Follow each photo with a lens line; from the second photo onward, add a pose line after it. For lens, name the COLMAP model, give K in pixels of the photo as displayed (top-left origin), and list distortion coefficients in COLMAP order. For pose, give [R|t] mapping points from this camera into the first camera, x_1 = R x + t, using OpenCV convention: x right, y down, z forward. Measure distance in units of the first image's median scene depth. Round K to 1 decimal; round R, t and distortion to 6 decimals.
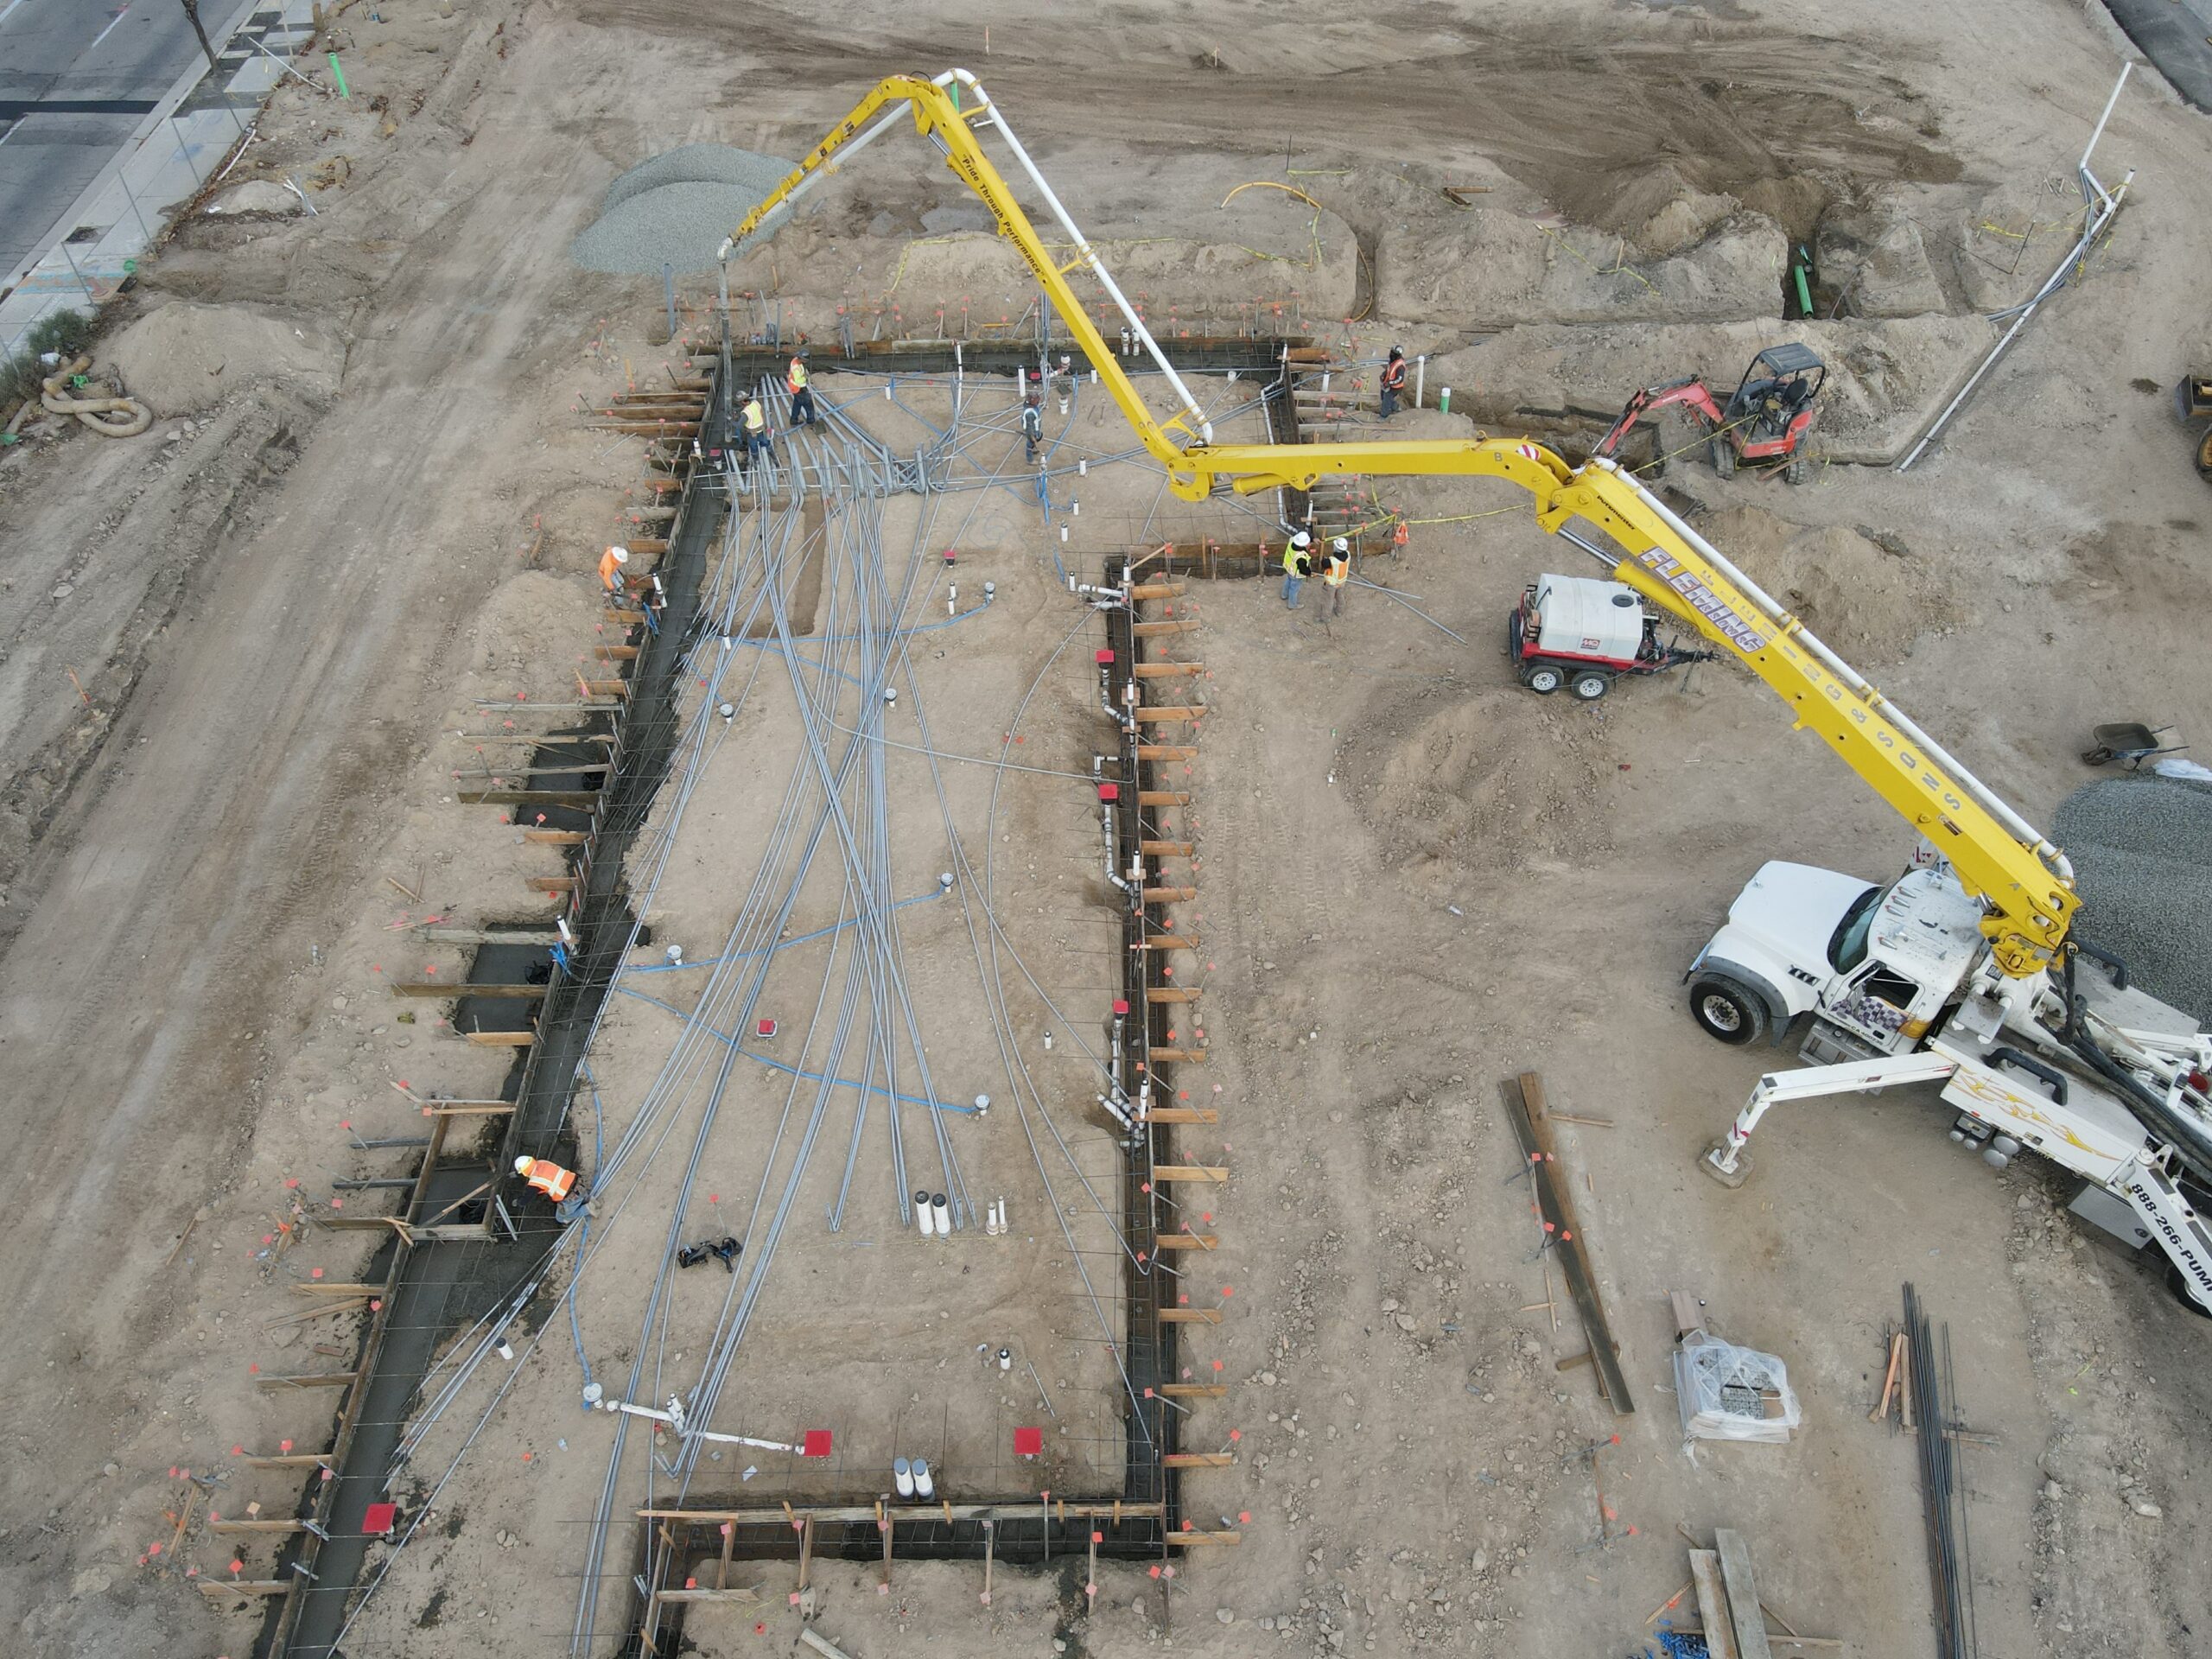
lens RADIAL K [[1617.3, 0, 1106.0], [0, 1617.3, 829.5], [0, 0, 1]] dist [0.011477, 0.013022]
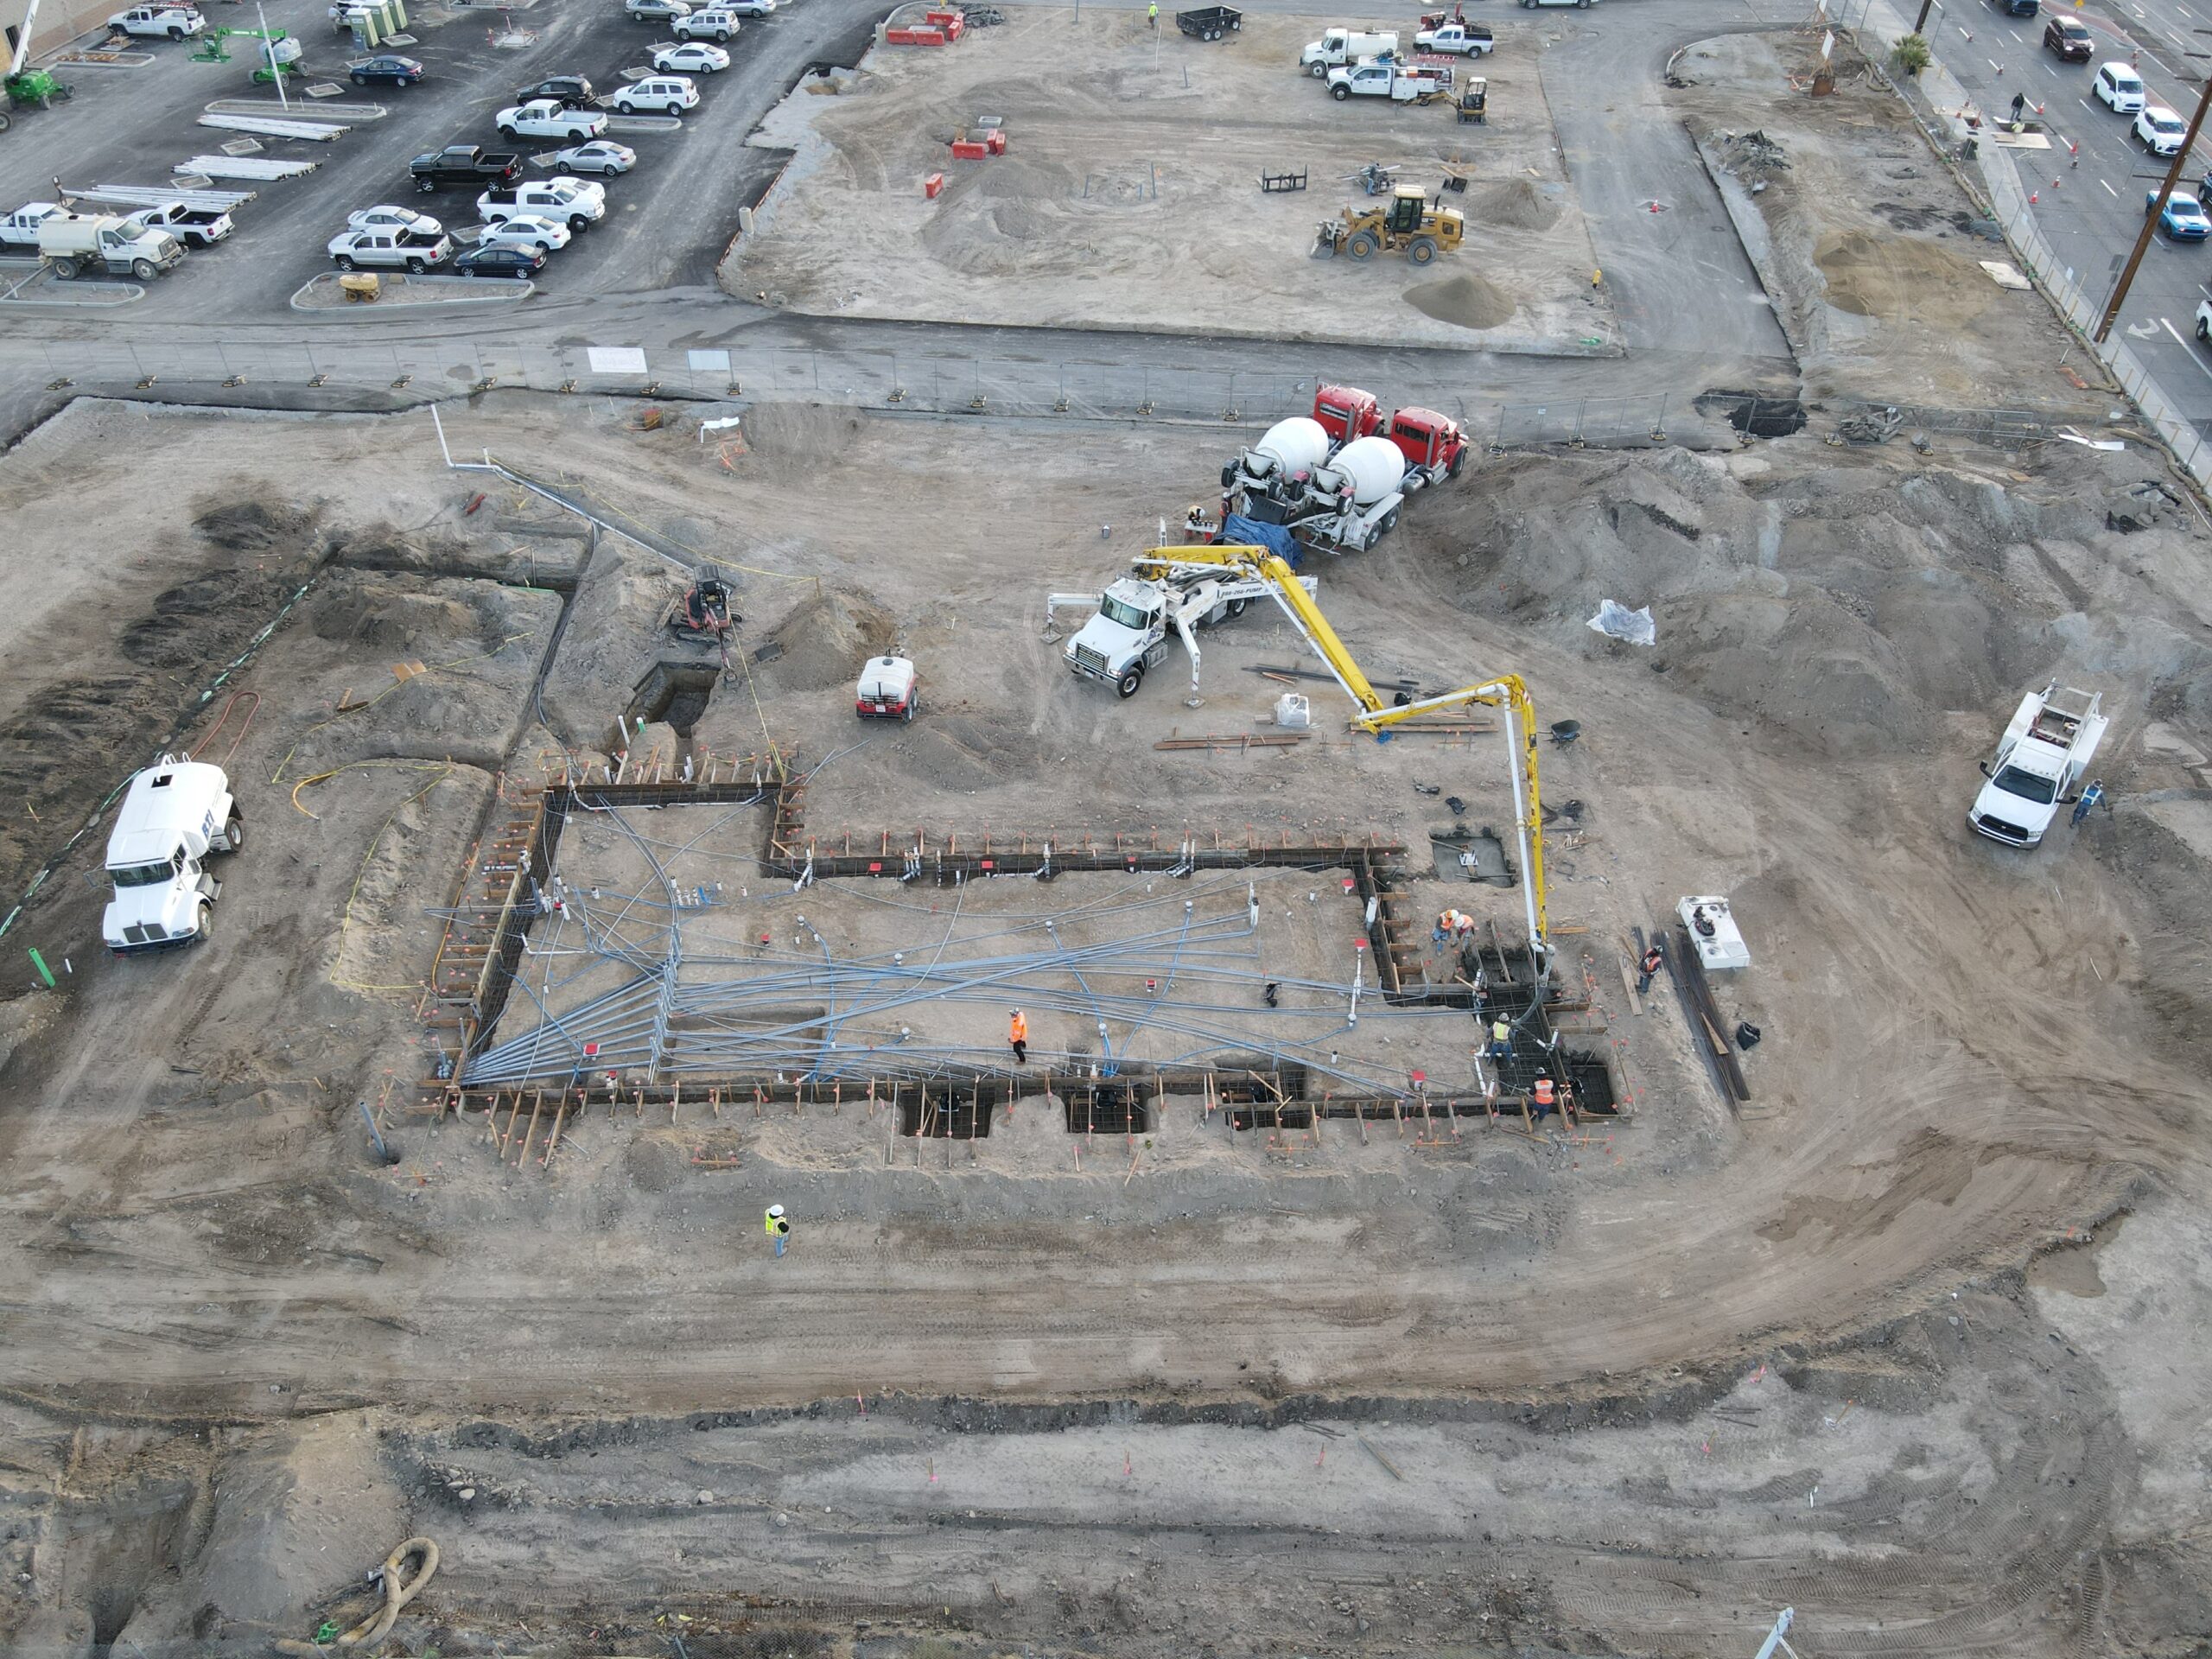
lens RADIAL K [[1620.7, 0, 1106.0], [0, 1620.7, 829.5], [0, 0, 1]] dist [-0.001941, 0.041007]
pose [[-0.025474, -0.656638, 0.753775, -1.527897], [0.728060, 0.504516, 0.464105, -0.895304], [-0.685040, 0.560616, 0.465220, 0.037098]]
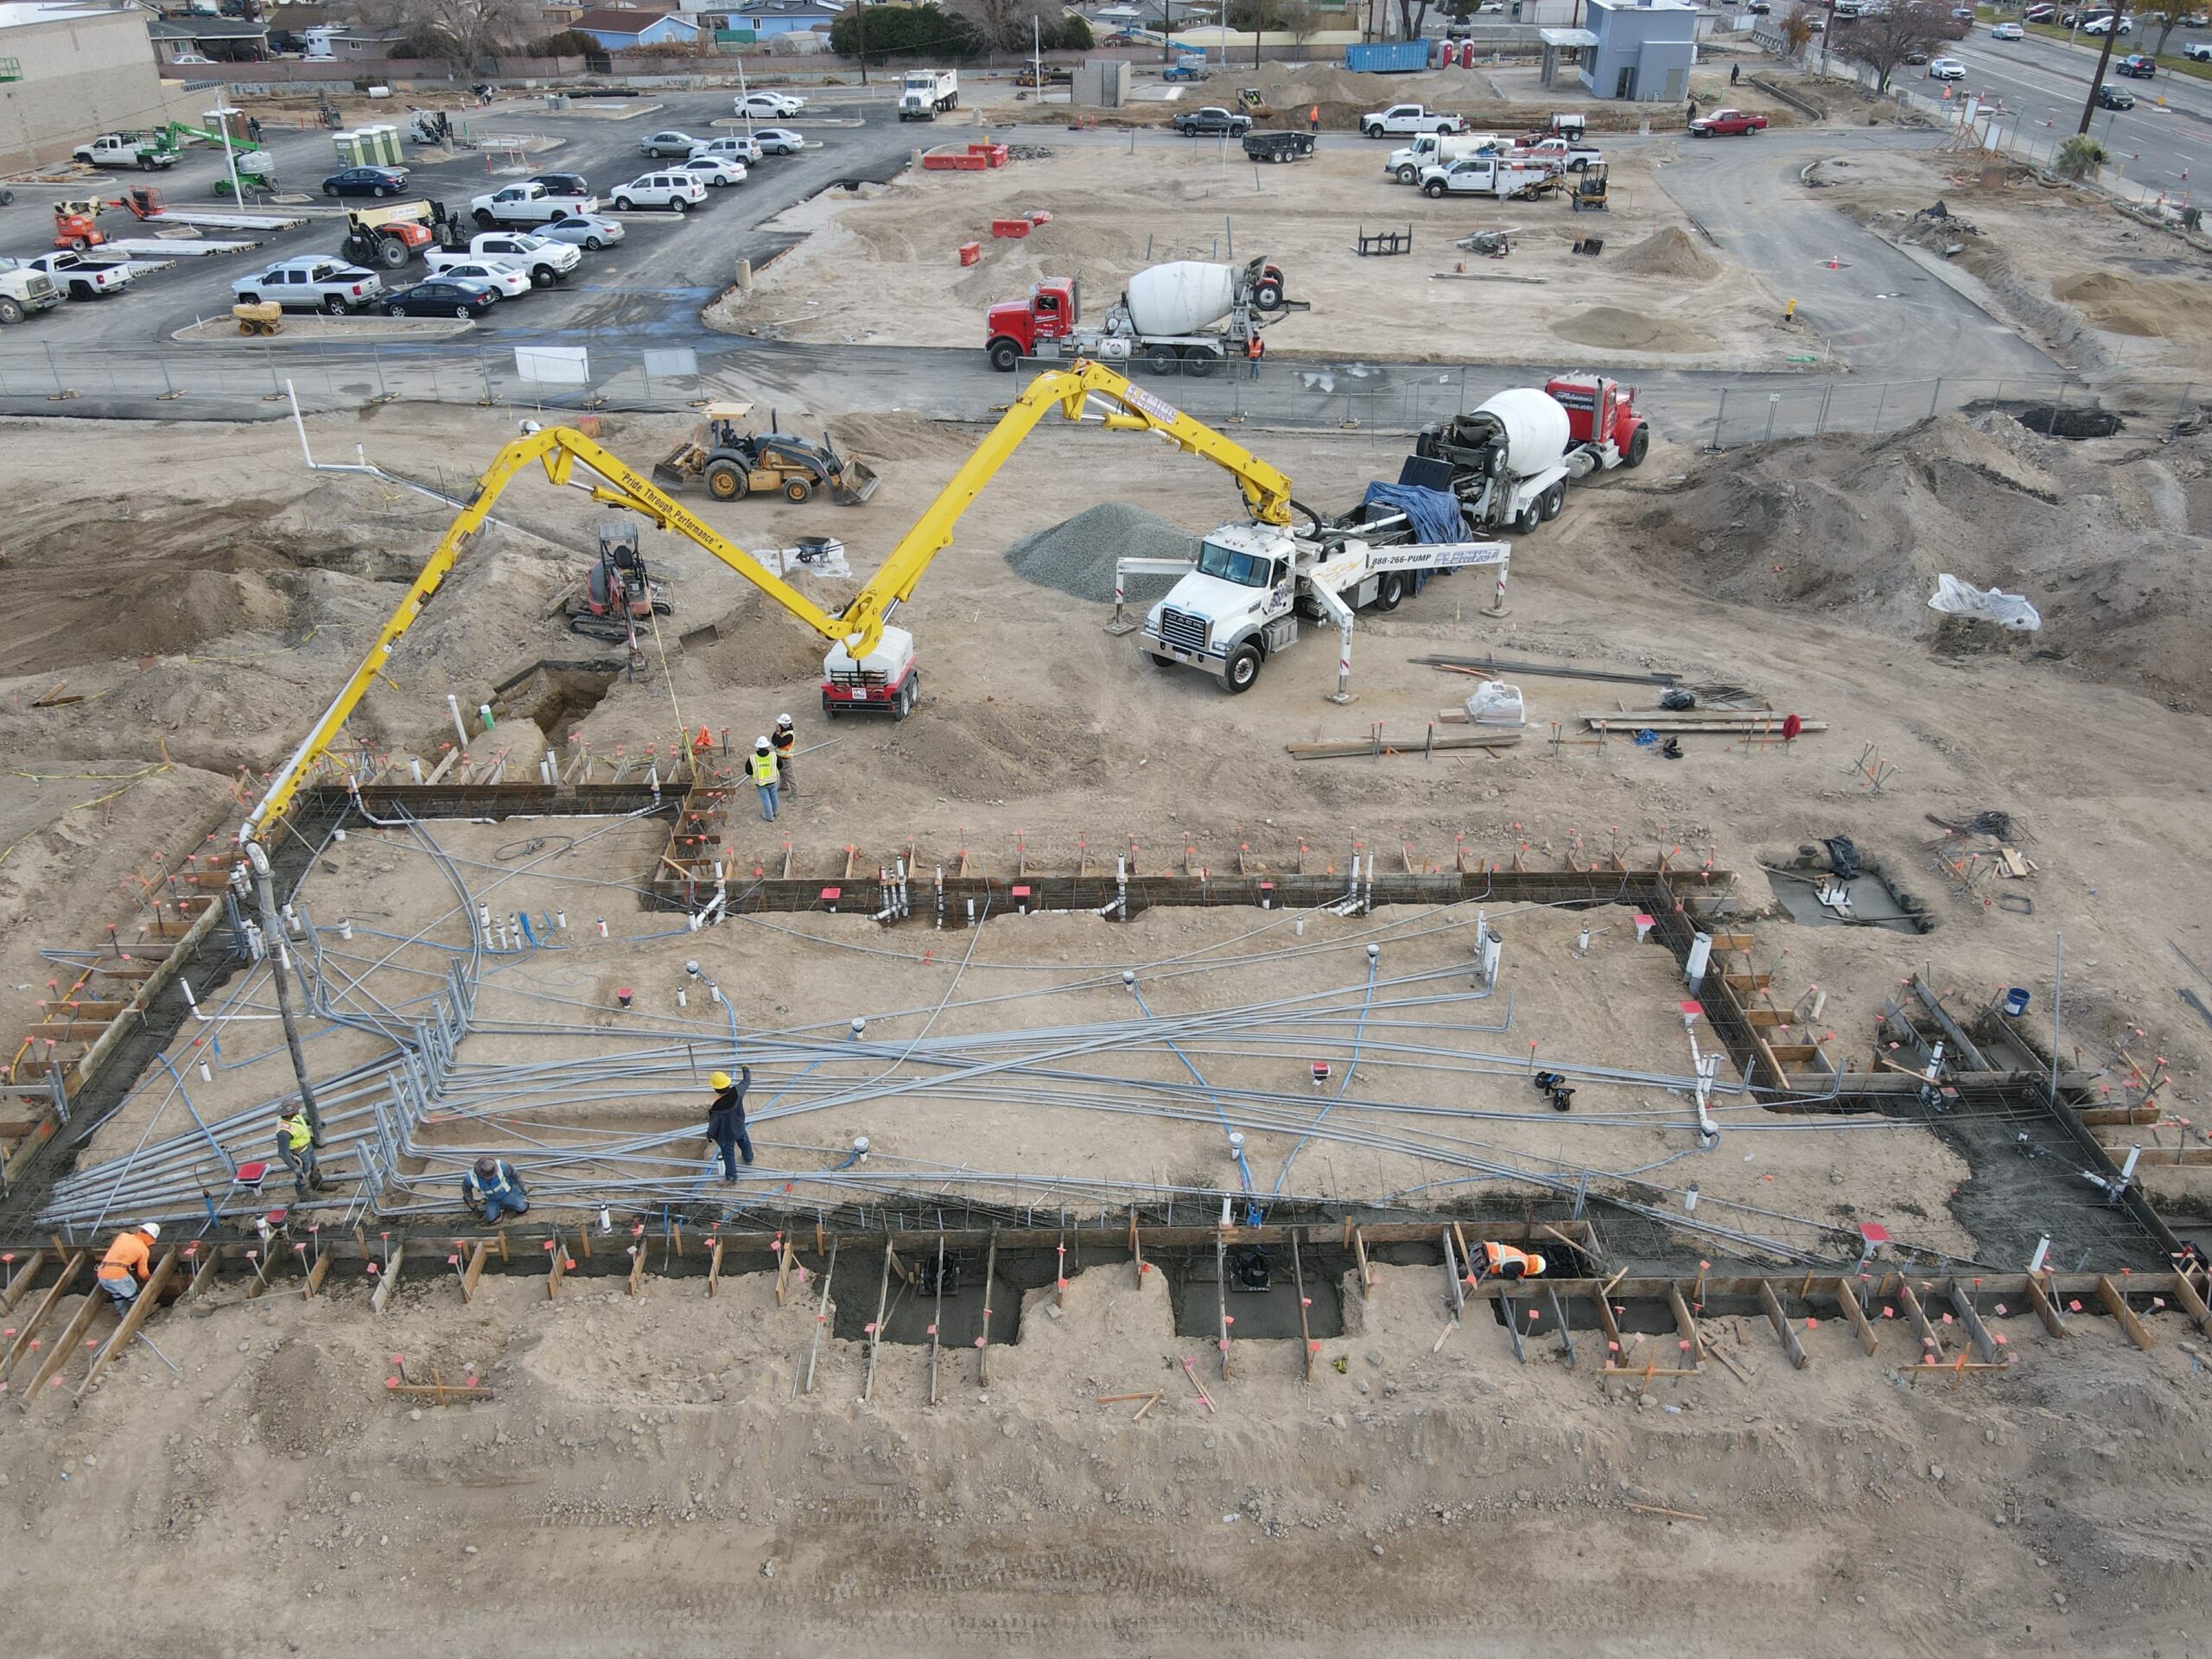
lens RADIAL K [[1620.7, 0, 1106.0], [0, 1620.7, 829.5], [0, 0, 1]] dist [-0.001941, 0.041007]
pose [[-0.006443, -0.500778, 0.865552, -1.024723], [0.735584, 0.583978, 0.343344, -0.422174], [-0.677402, 0.638899, 0.364602, 0.610987]]
